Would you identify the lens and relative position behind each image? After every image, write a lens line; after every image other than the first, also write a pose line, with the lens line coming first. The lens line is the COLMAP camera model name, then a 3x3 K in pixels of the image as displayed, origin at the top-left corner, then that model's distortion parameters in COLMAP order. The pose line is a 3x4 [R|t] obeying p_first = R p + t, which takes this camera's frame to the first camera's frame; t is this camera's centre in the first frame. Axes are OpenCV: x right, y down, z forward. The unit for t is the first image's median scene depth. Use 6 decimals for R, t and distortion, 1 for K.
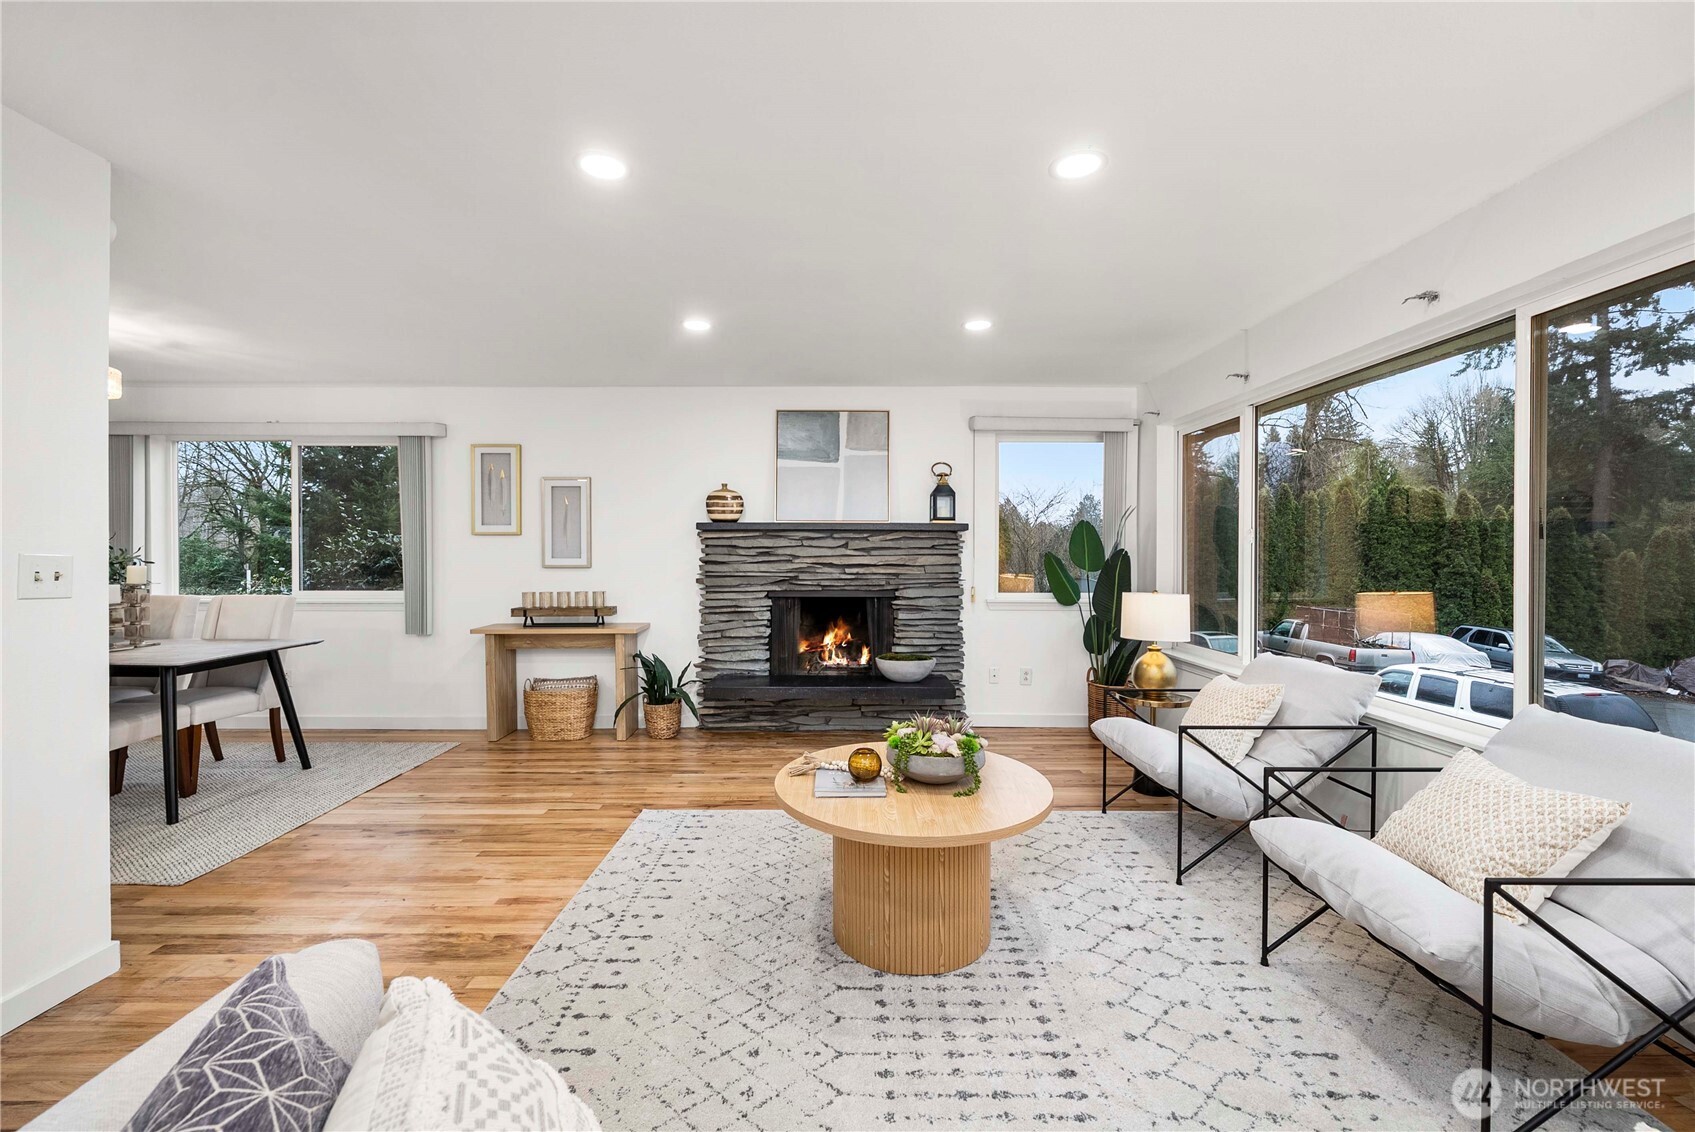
lens RADIAL K [[667.2, 0, 847.5], [0, 667.2, 563.5], [0, 0, 1]] dist [-0.002816, -0.000099]
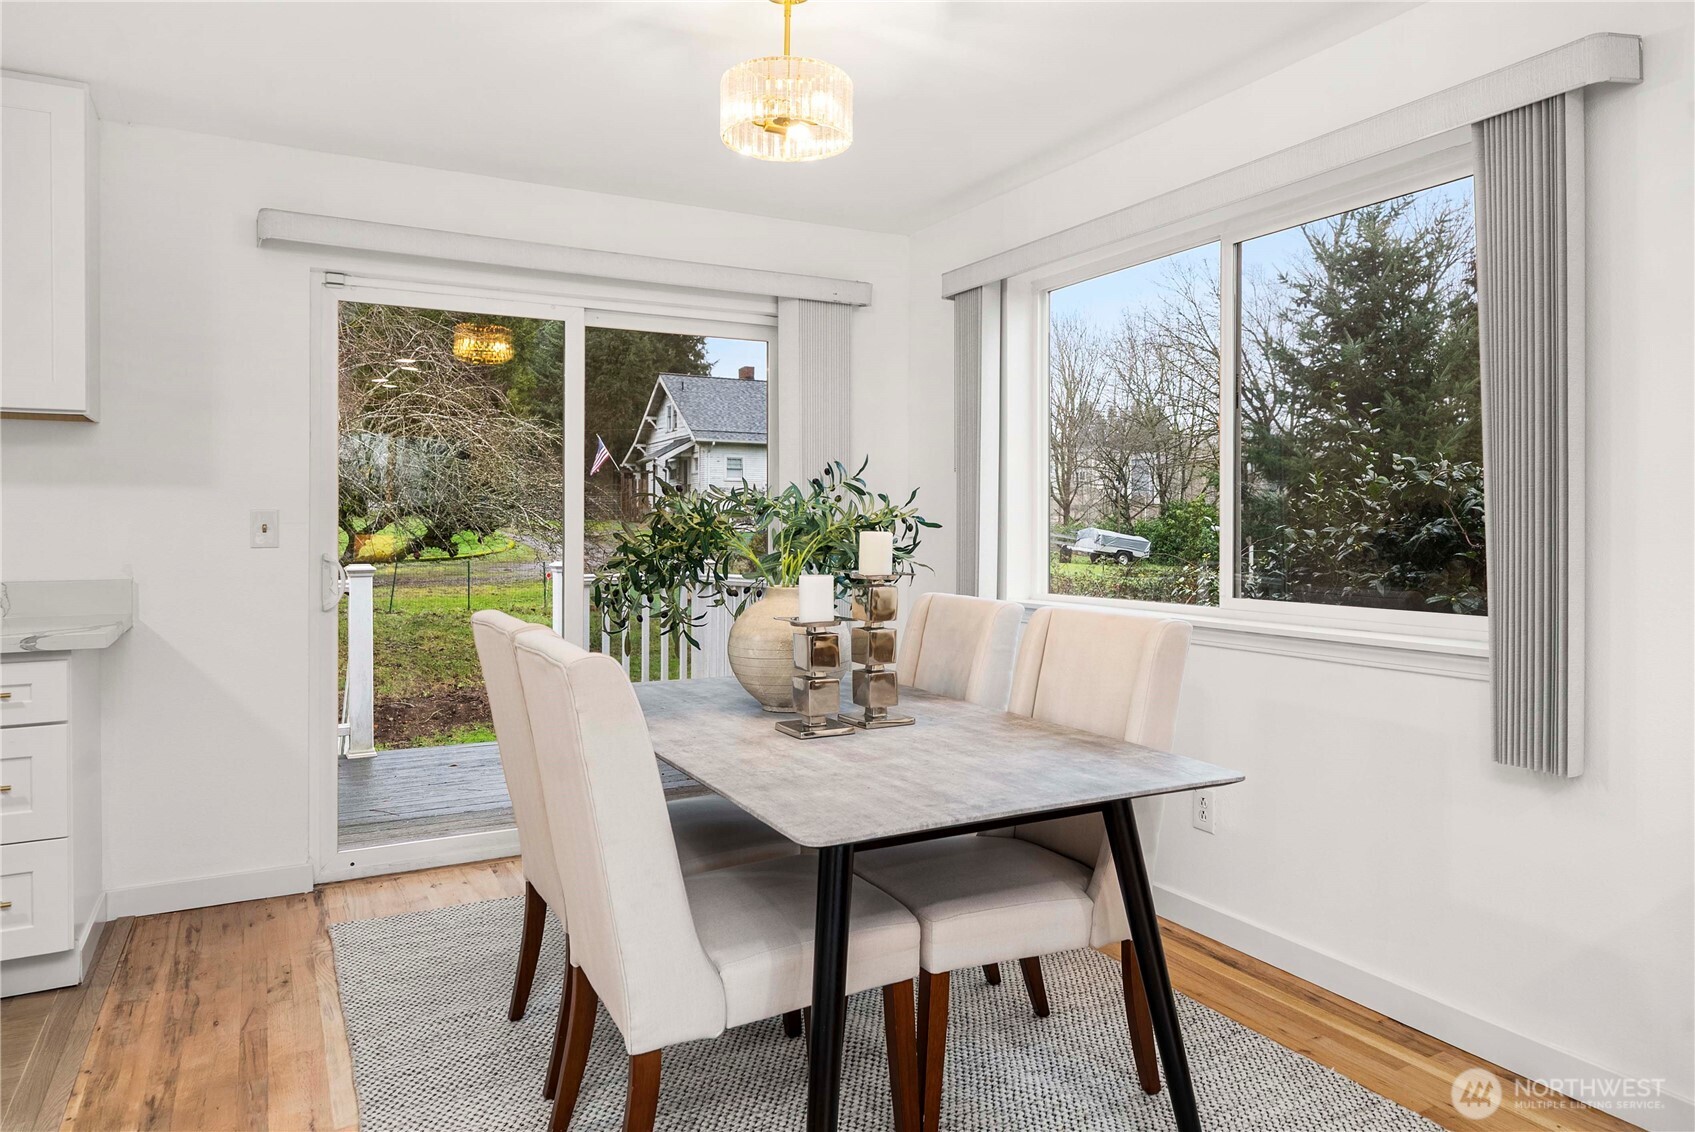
lens RADIAL K [[1085.9, 0, 831.7], [0, 1085.9, 531.8], [0, 0, 1]] dist [0.007832, -0.003978]
pose [[0.444352, 0.001830, -0.895851, -0.356989], [-0.008124, 0.999965, -0.001987, 0.004106], [0.895816, 0.008161, 0.444351, 0.513748]]
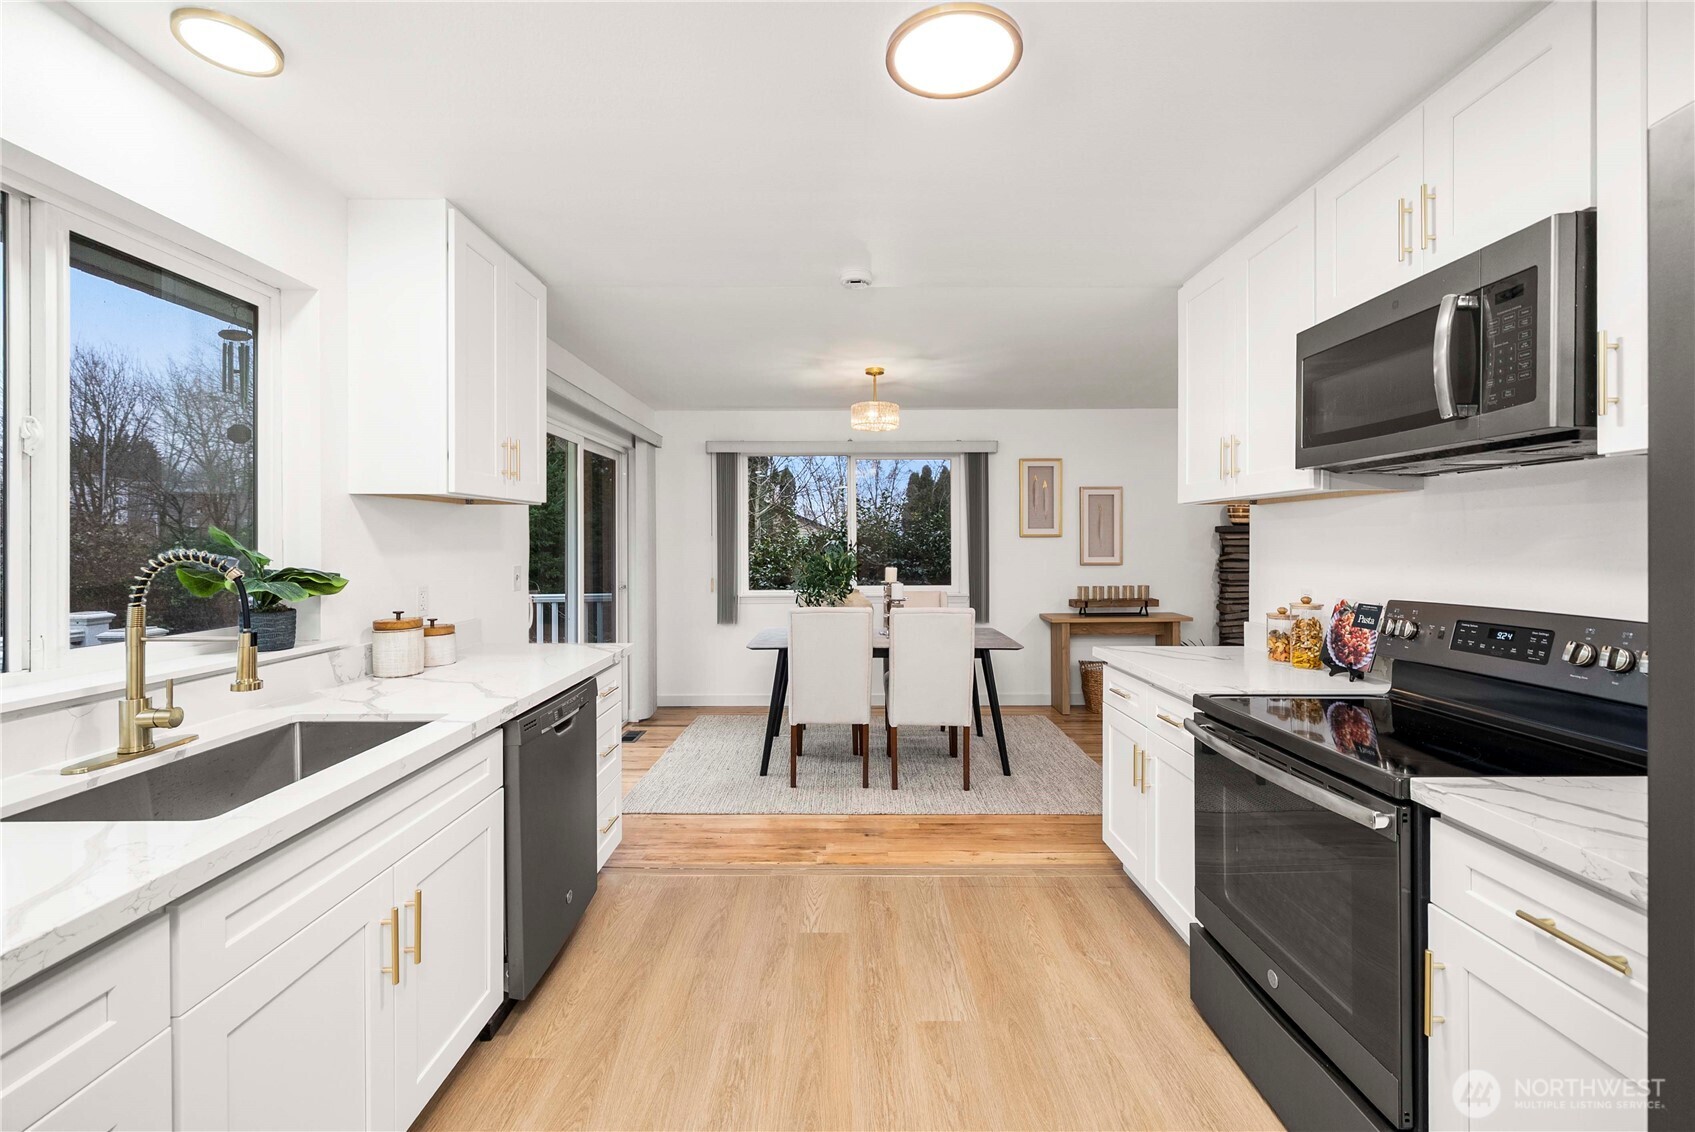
lens RADIAL K [[725.8, 0, 843.2], [0, 725.8, 539.7], [0, 0, 1]] dist [-0.000798, -0.000051]
pose [[0.999995, -0.002538, 0.002132, -0.896226], [0.002562, 0.999931, -0.011494, -0.025048], [-0.002103, 0.011499, 0.999932, -0.267806]]
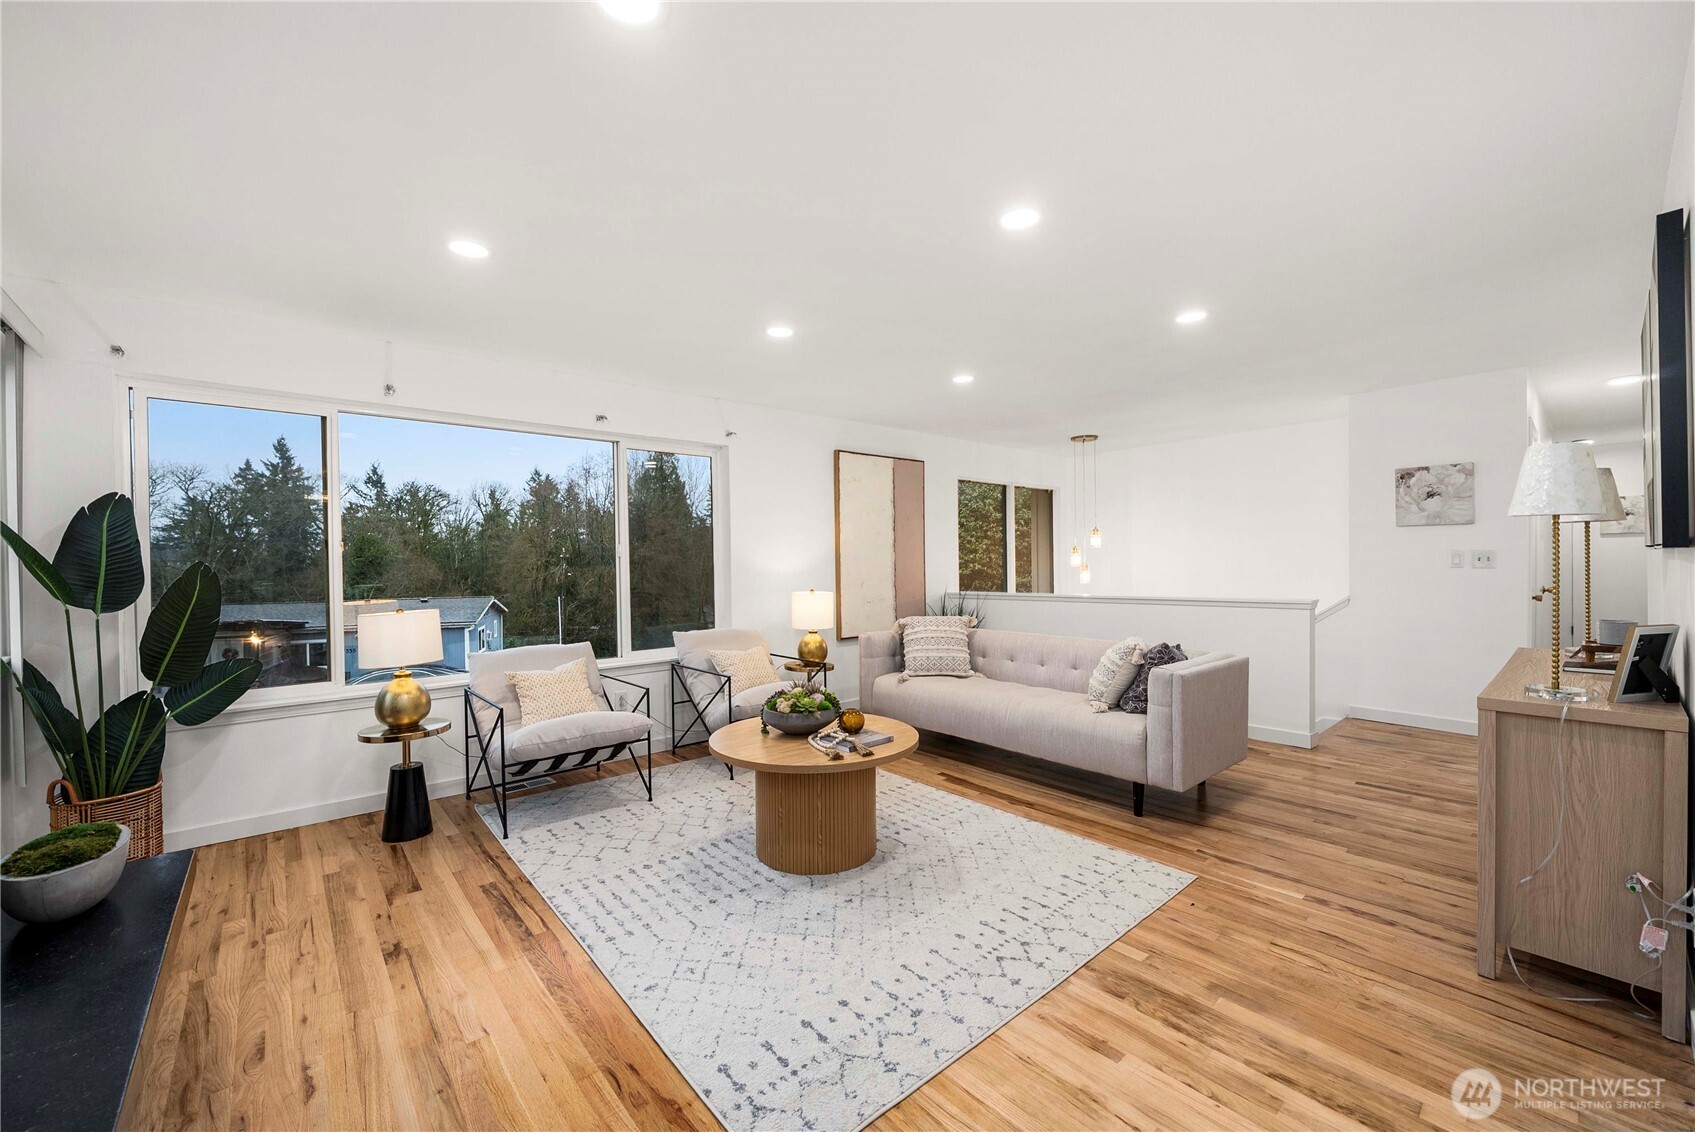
lens RADIAL K [[667.2, 0, 842.6], [0, 667.2, 571.7], [0, 0, 1]] dist [-0.002816, -0.000099]
pose [[-0.641224, -0.004222, 0.767342, -0.454711], [0.021094, 0.999510, 0.023126, -0.011819], [-0.767064, 0.031015, -0.640821, 0.862797]]
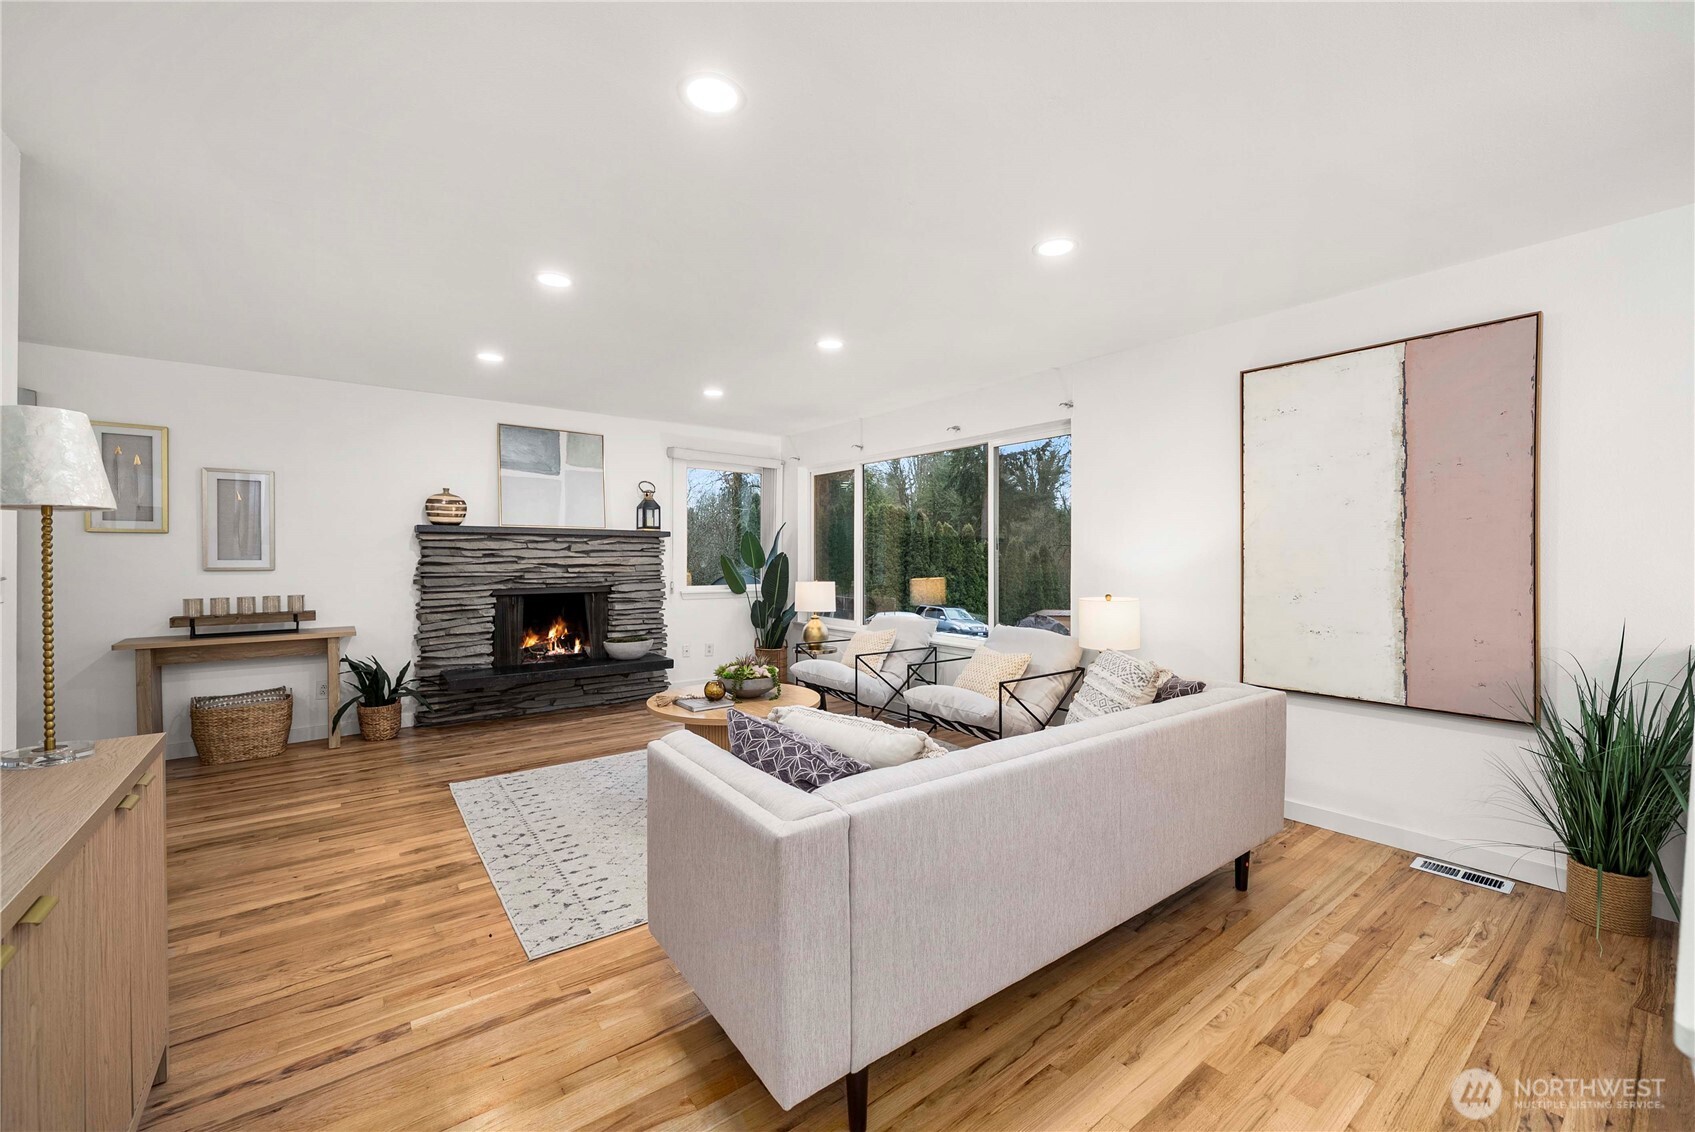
lens RADIAL K [[667.2, 0, 840.4], [0, 667.2, 557.3], [0, 0, 1]] dist [-0.002816, -0.000099]
pose [[0.802711, -0.001482, 0.596367, -0.314449], [0.007157, 0.999949, -0.007148, 0.000552], [-0.596326, 0.010005, 0.802680, -0.208273]]
